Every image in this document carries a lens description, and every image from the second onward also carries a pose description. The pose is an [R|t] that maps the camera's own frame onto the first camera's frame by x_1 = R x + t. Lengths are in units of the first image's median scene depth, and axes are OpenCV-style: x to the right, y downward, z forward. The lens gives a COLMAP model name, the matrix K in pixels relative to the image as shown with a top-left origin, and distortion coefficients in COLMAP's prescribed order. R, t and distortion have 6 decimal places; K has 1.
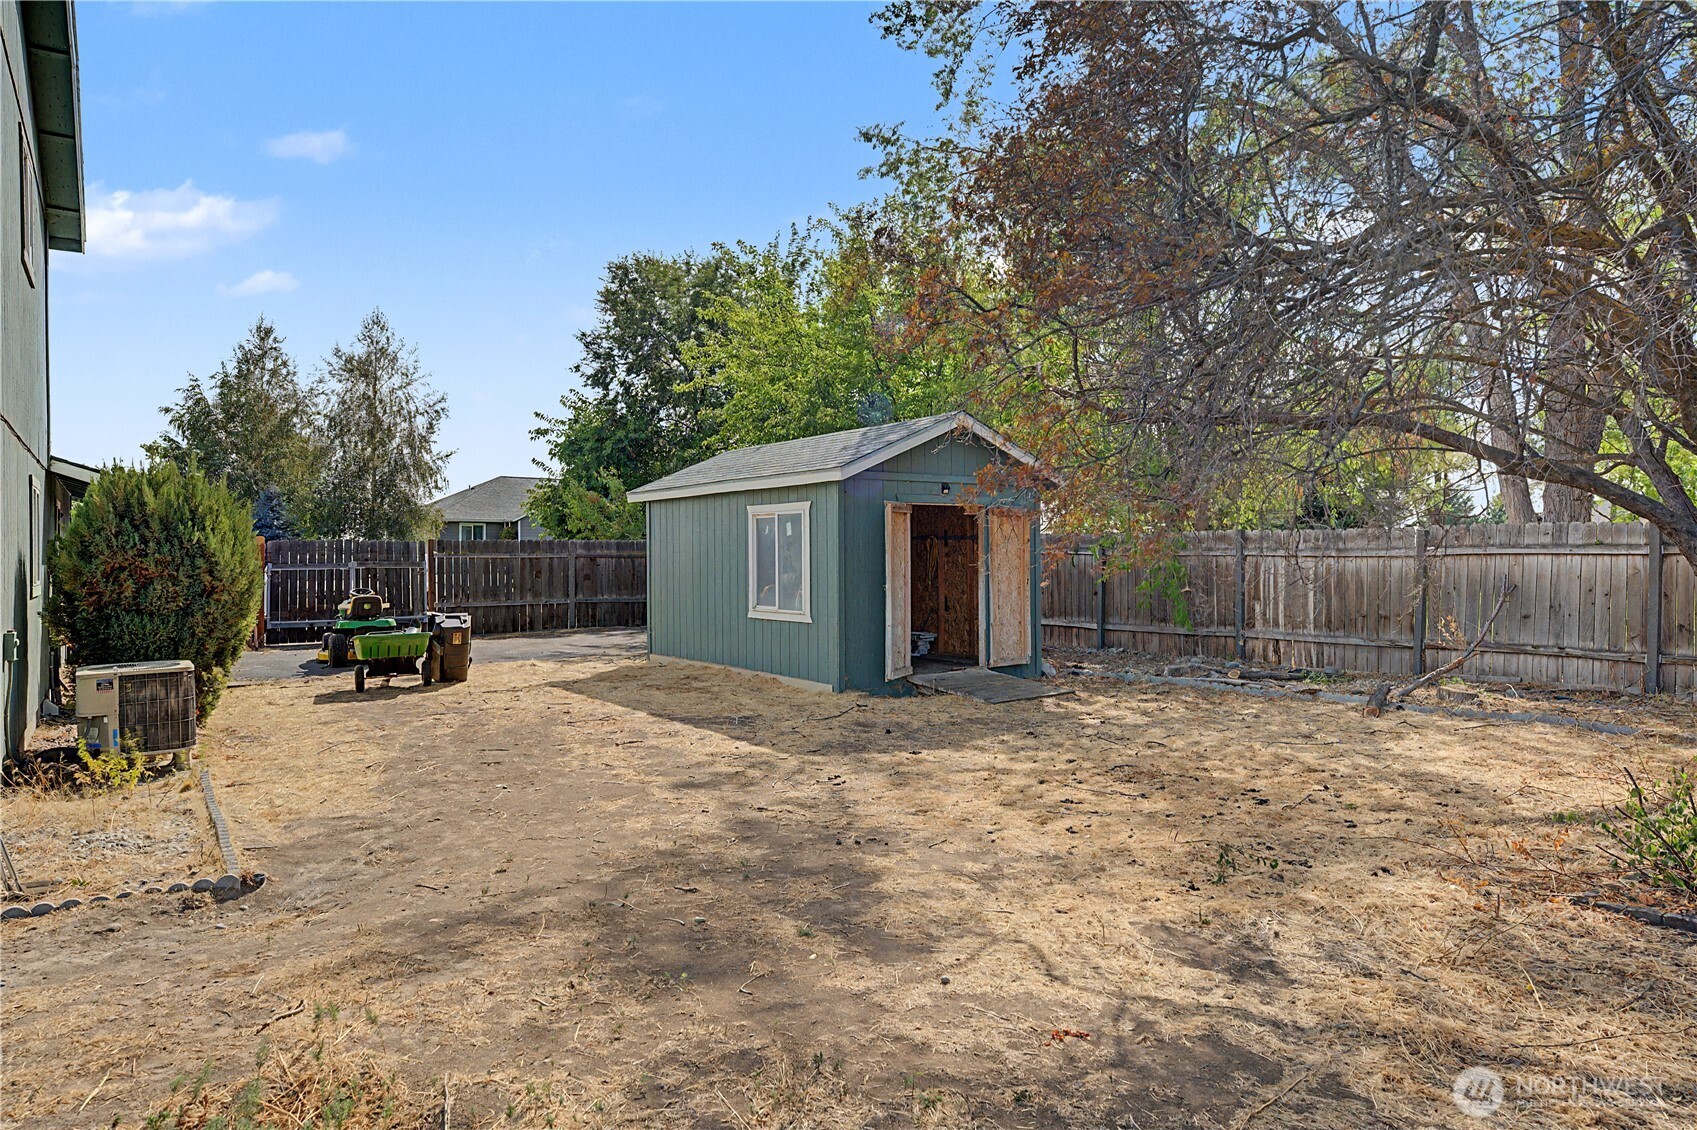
lens RADIAL K [[1131.3, 0, 848.0], [0, 1131.3, 561.5], [0, 0, 1]] dist [0.038501, -0.005695]
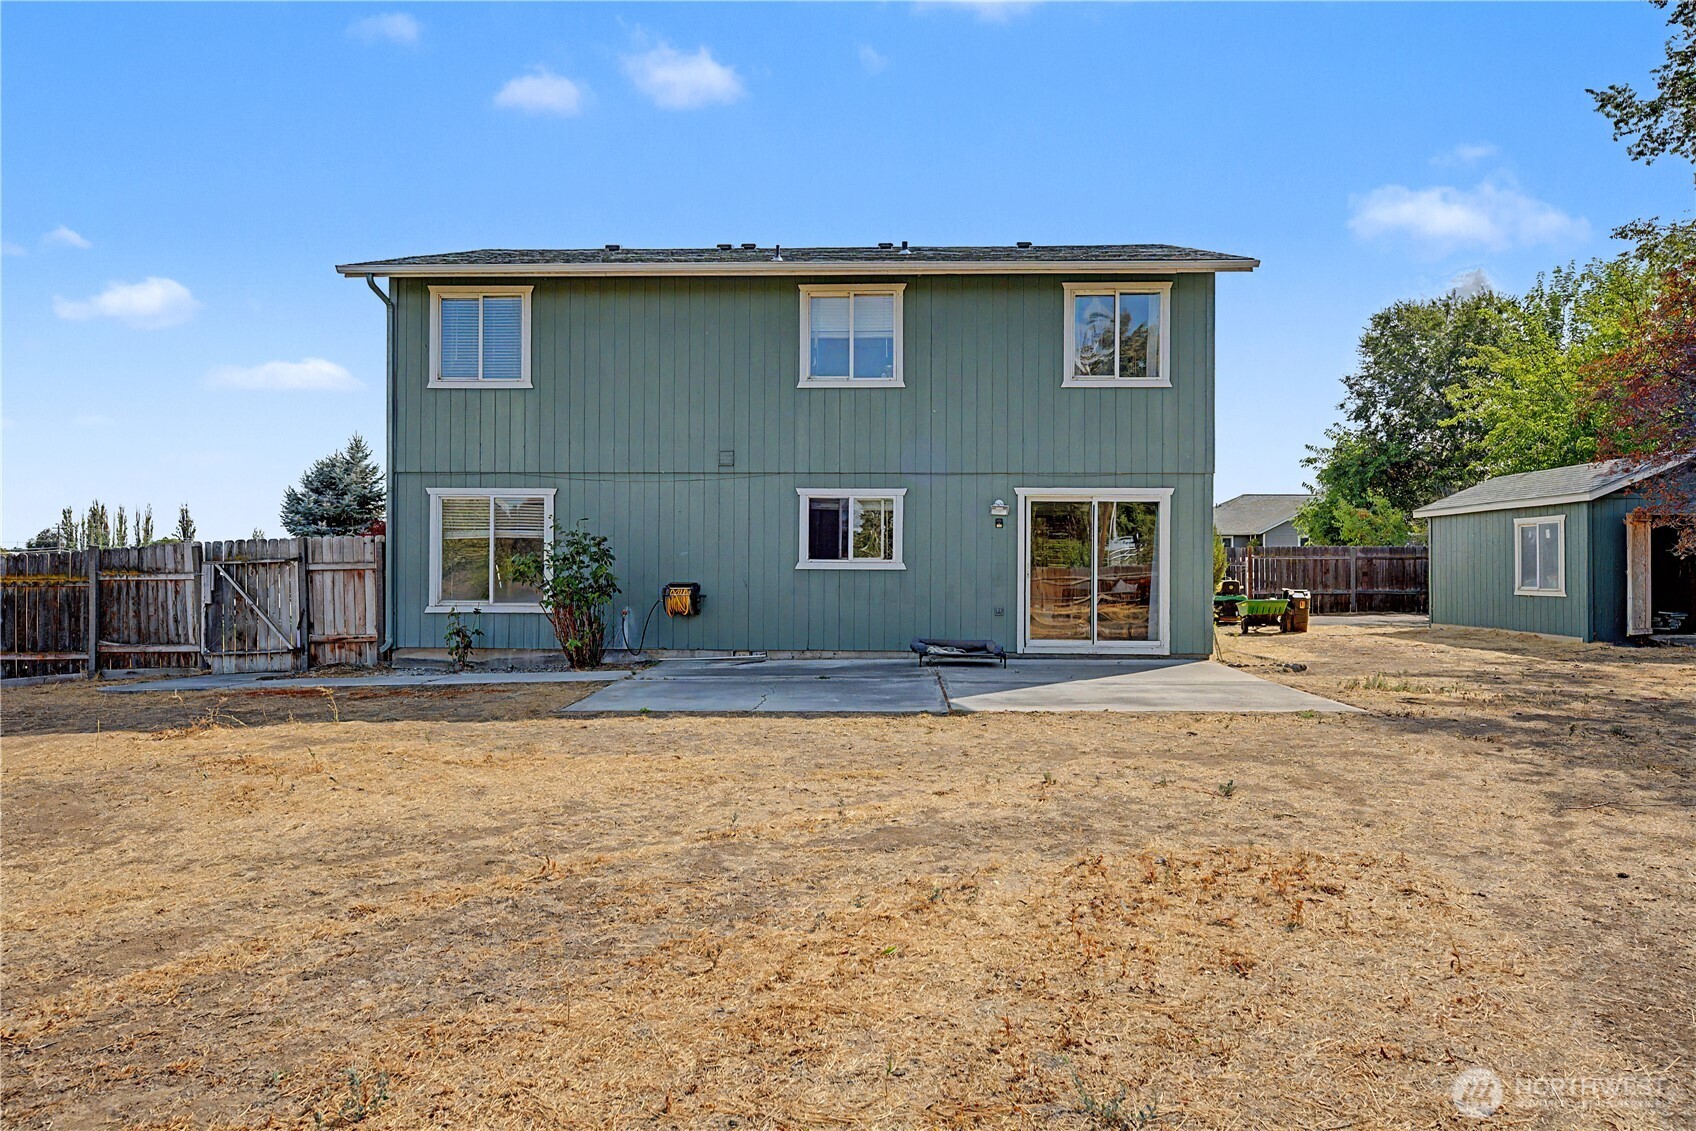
lens RADIAL K [[1130.6, 0, 846.1], [0, 1130.6, 563.0], [0, 0, 1]] dist [0.038501, -0.005695]
pose [[0.822238, 0.000427, -0.569144, 0.024036], [-0.006830, 0.999935, -0.009116, 0.015349], [0.569103, 0.011383, 0.822187, -0.391752]]
